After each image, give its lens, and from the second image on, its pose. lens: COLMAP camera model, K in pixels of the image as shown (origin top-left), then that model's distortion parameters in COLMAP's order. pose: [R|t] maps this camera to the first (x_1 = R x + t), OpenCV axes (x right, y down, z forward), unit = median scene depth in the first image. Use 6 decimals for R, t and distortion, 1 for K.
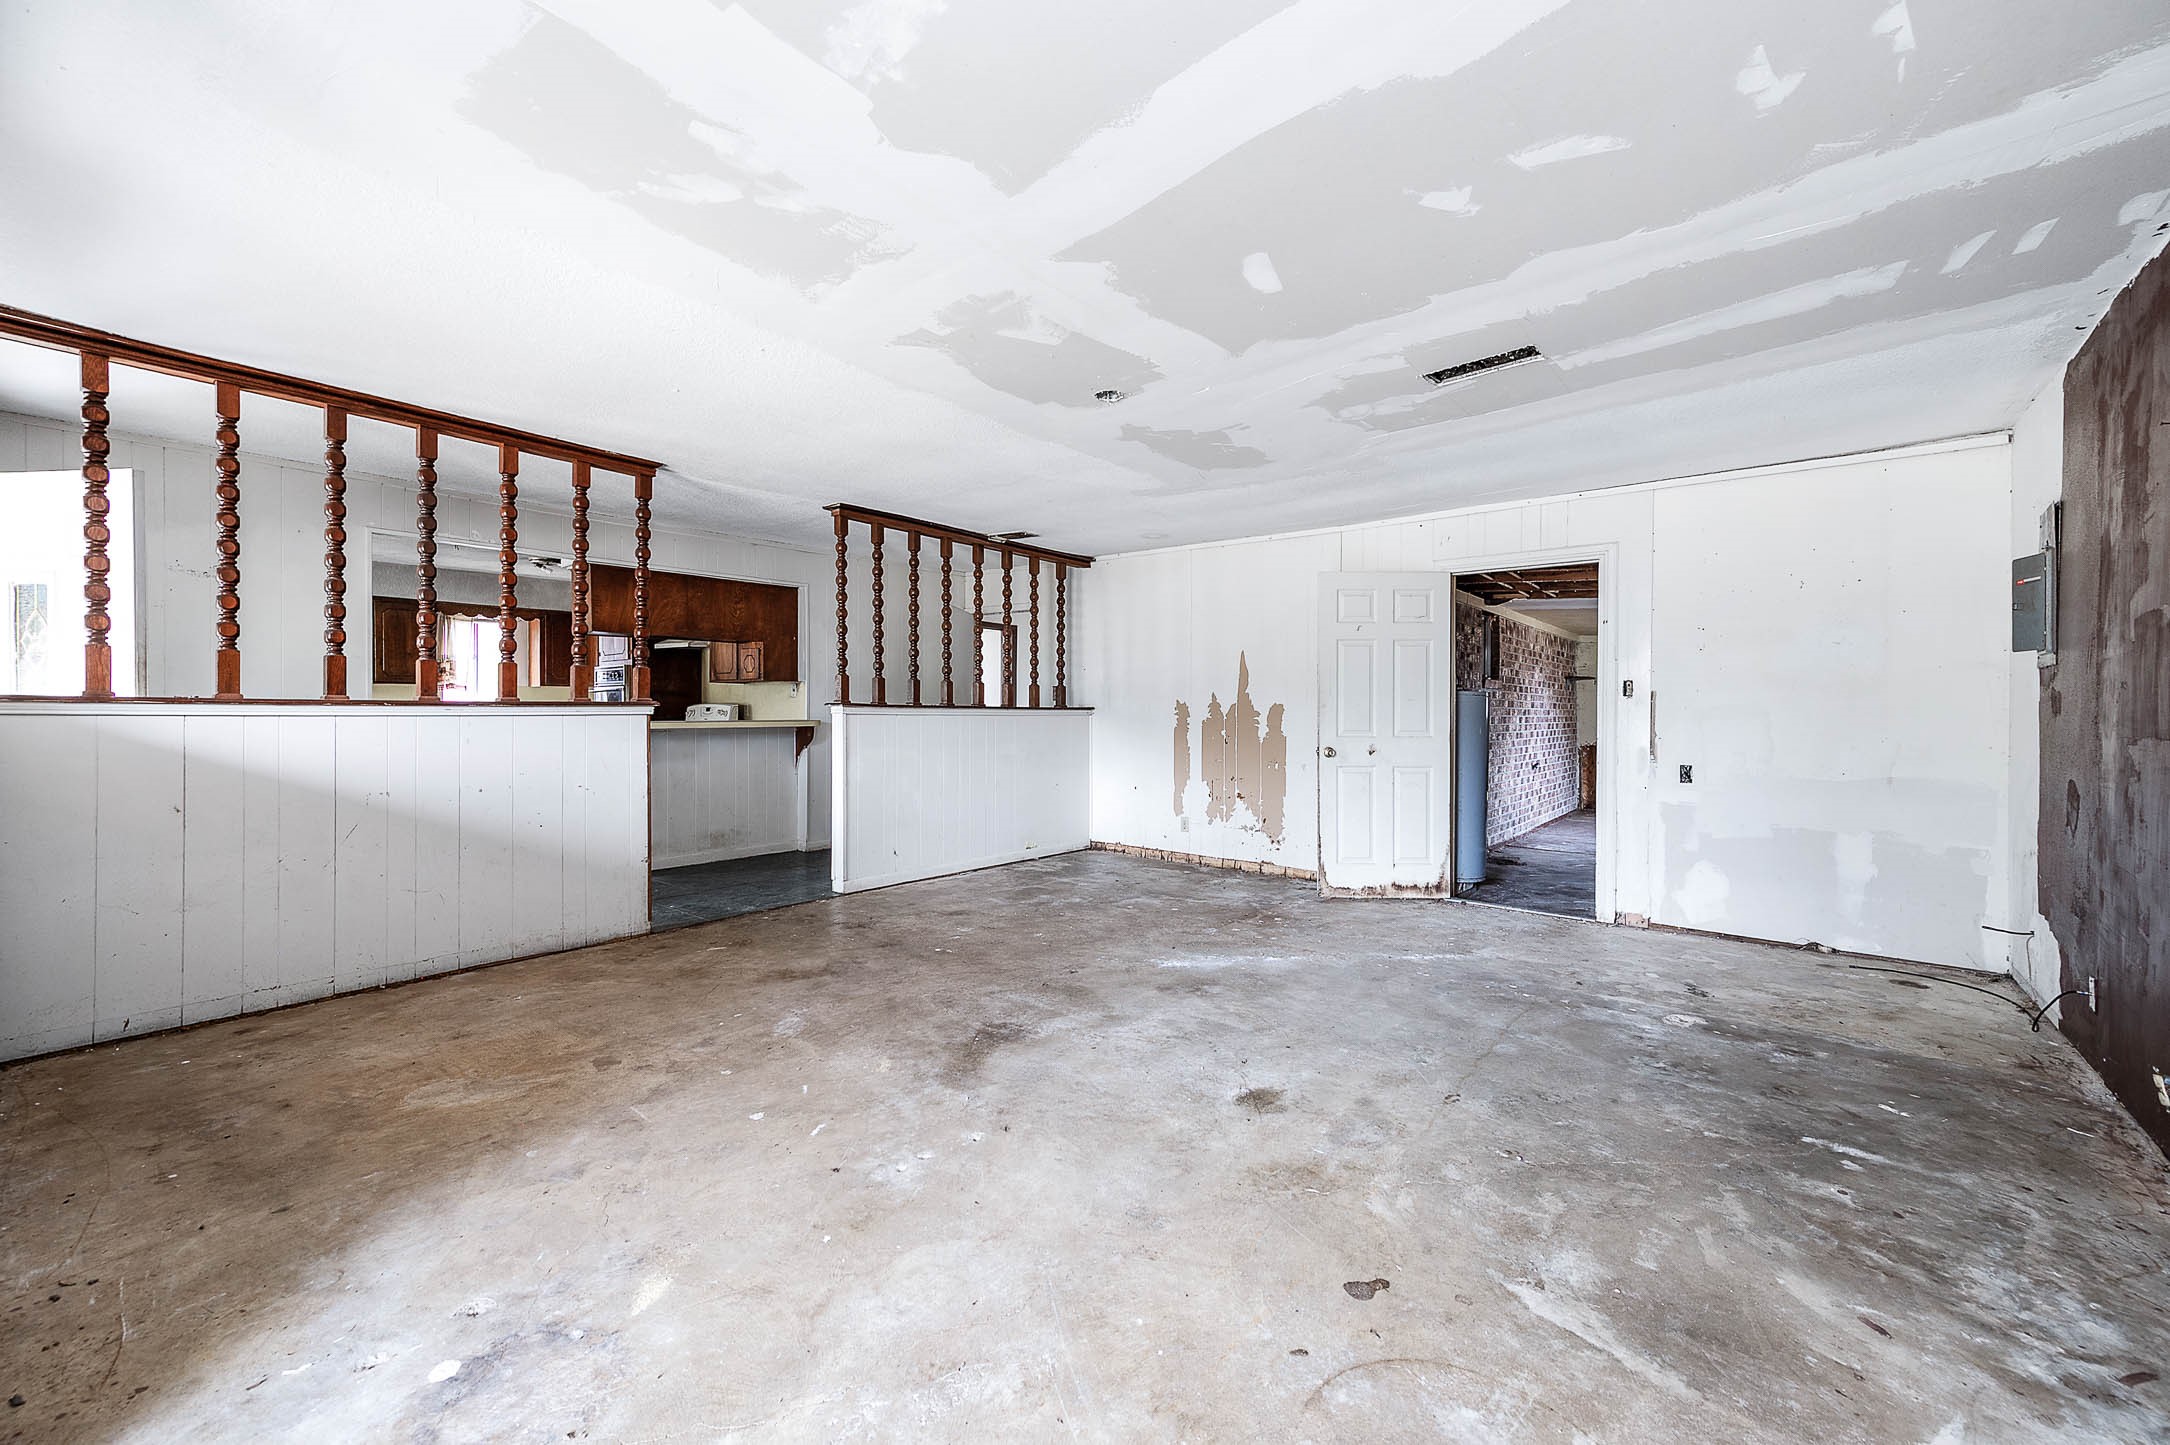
lens RADIAL K [[851.7, 0, 1085.2], [0, 851.7, 713.0], [0, 0, 1]] dist [0.011497, 0.000097]
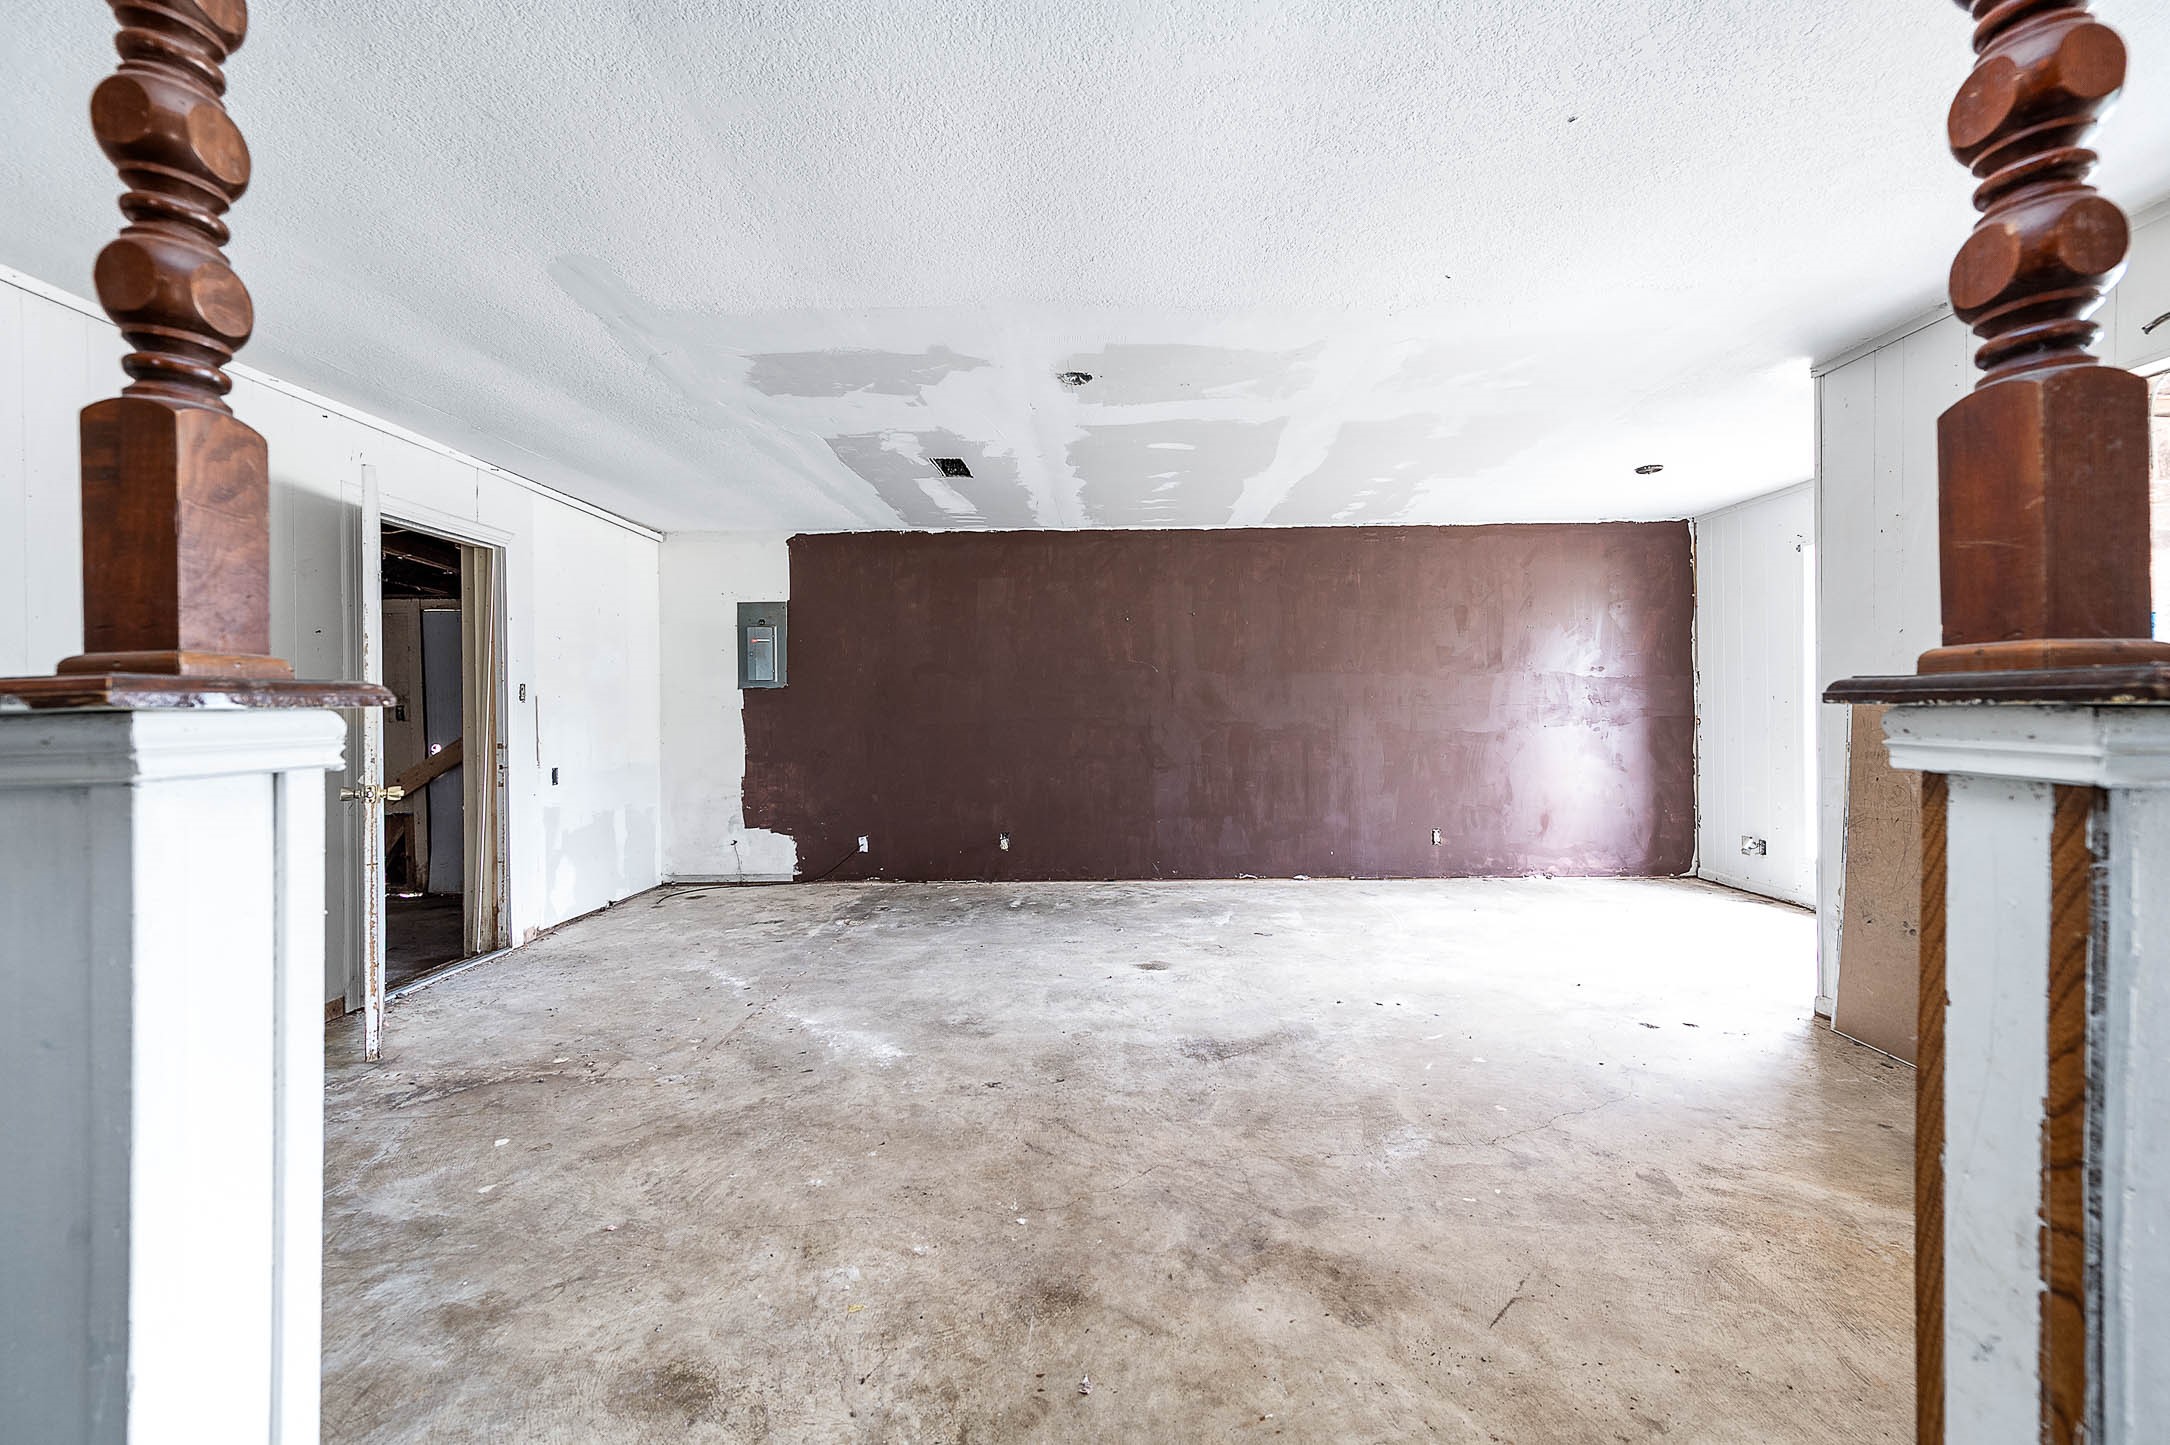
lens RADIAL K [[851.7, 0, 1085.2], [0, 851.7, 713.0], [0, 0, 1]] dist [0.011497, 0.000097]
pose [[-0.621472, -0.000431, 0.783436, -0.757254], [0.007125, 0.999955, 0.006202, -0.012299], [-0.783404, 0.009437, -0.621441, 1.682398]]
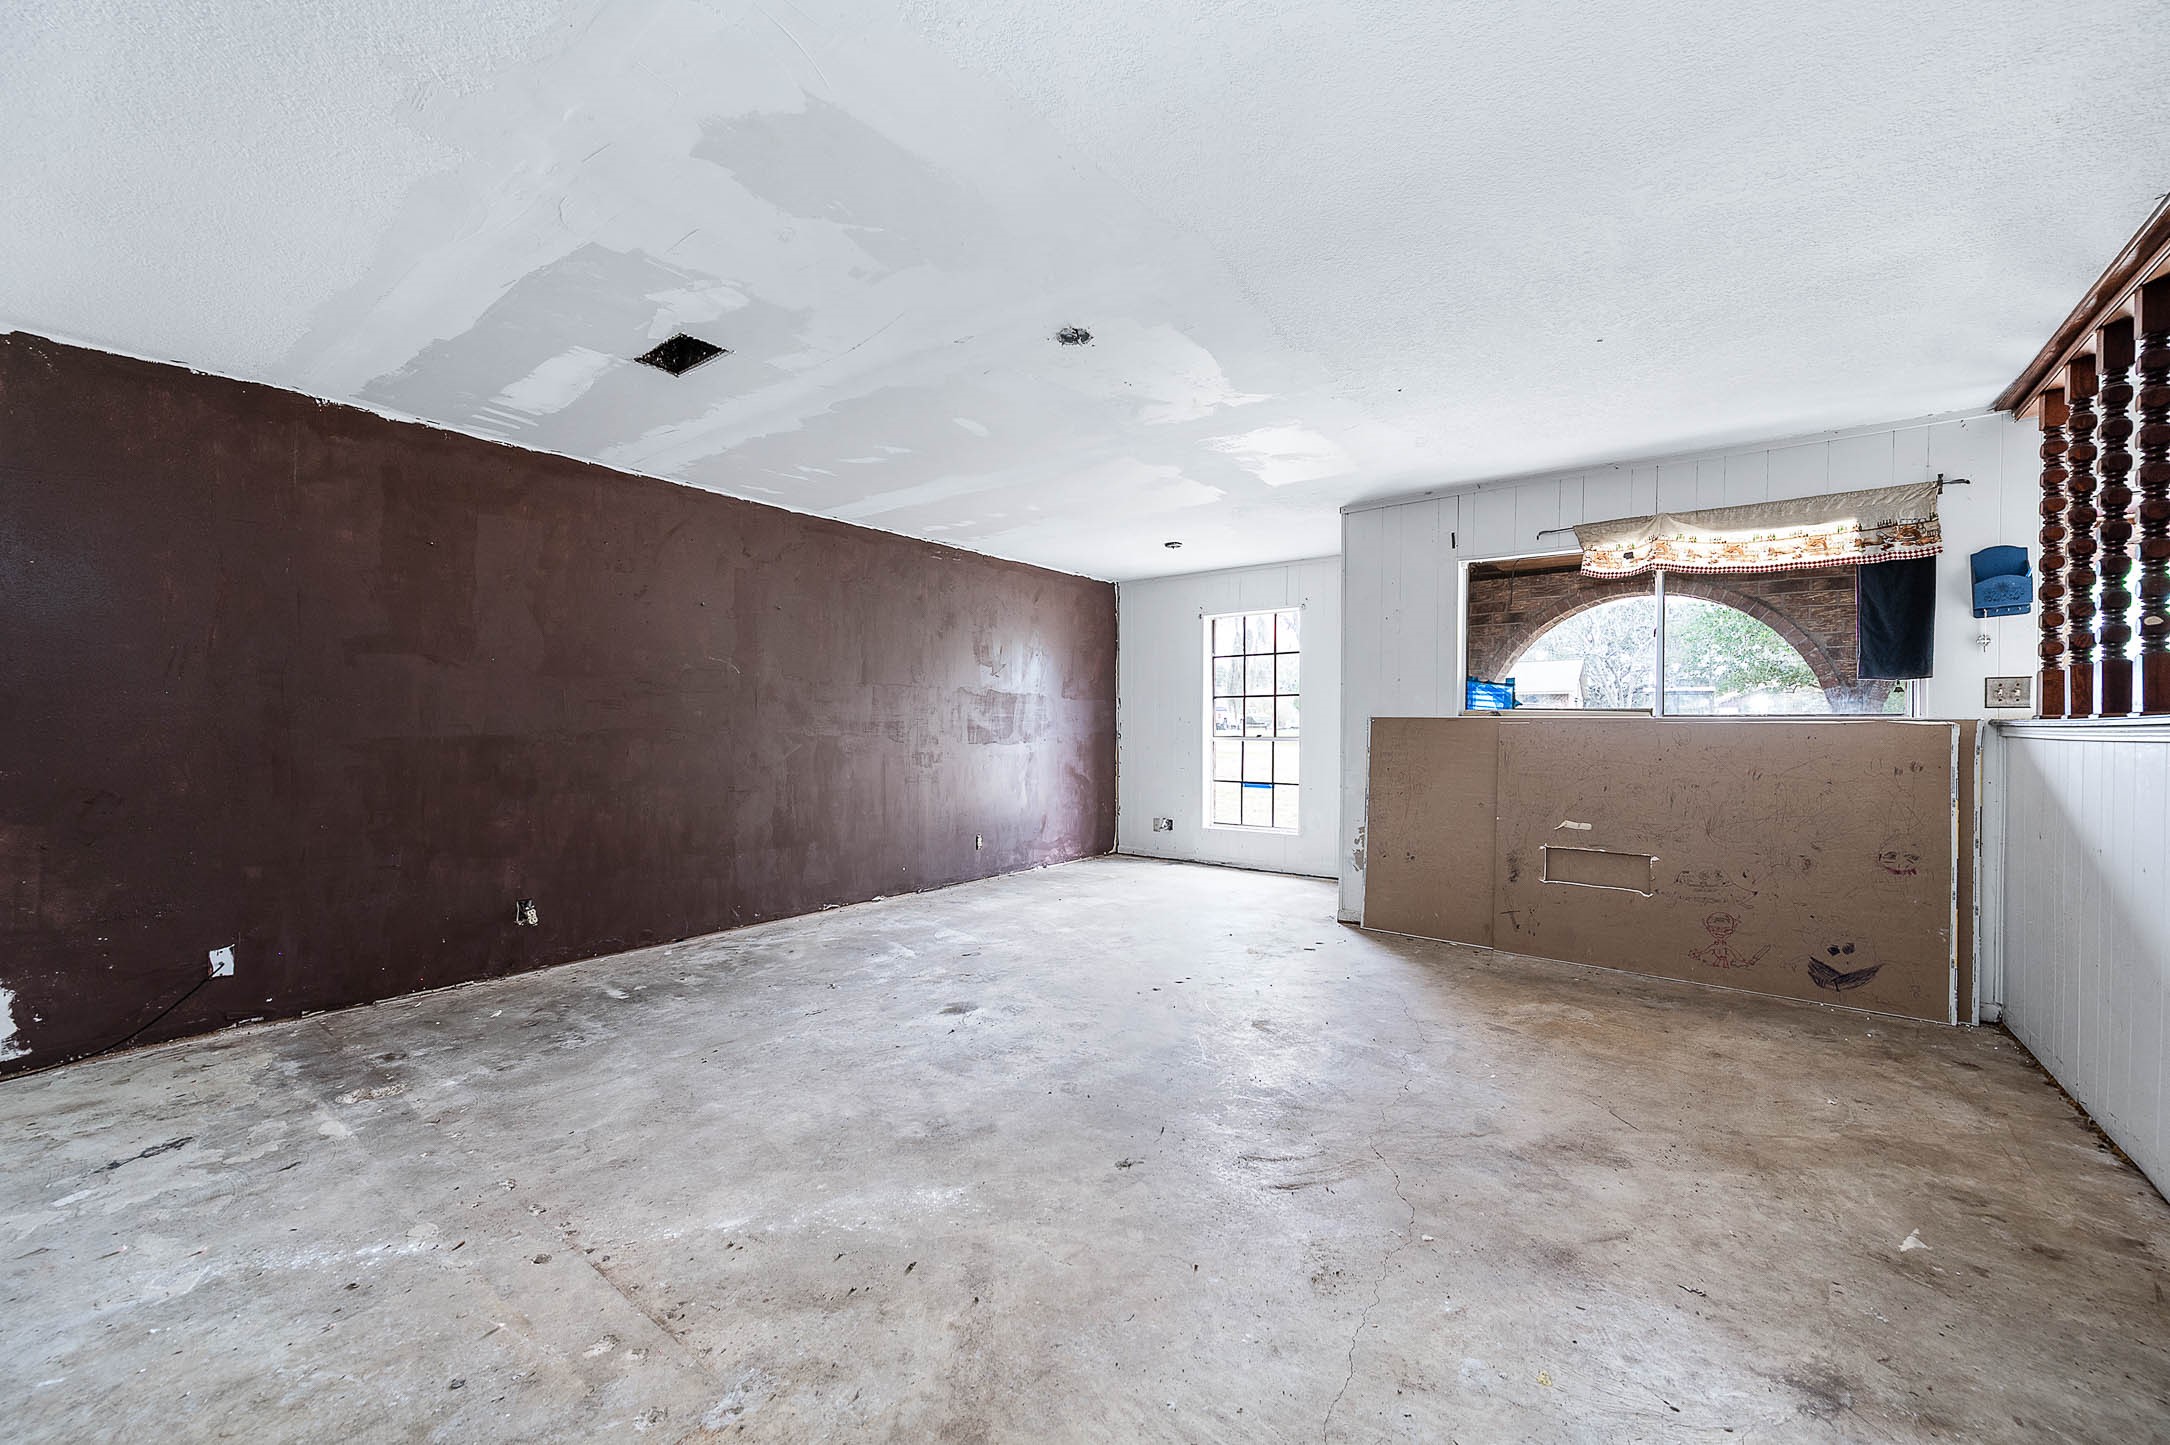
lens RADIAL K [[849.8, 0, 1085.3], [0, 849.8, 735.8], [0, 0, 1]] dist [0.012485, 0.000360]
pose [[-0.999654, -0.007634, -0.025162, 0.036772], [-0.007945, 0.999893, 0.012279, -0.002091], [0.025065, 0.012475, -0.999608, 1.939531]]
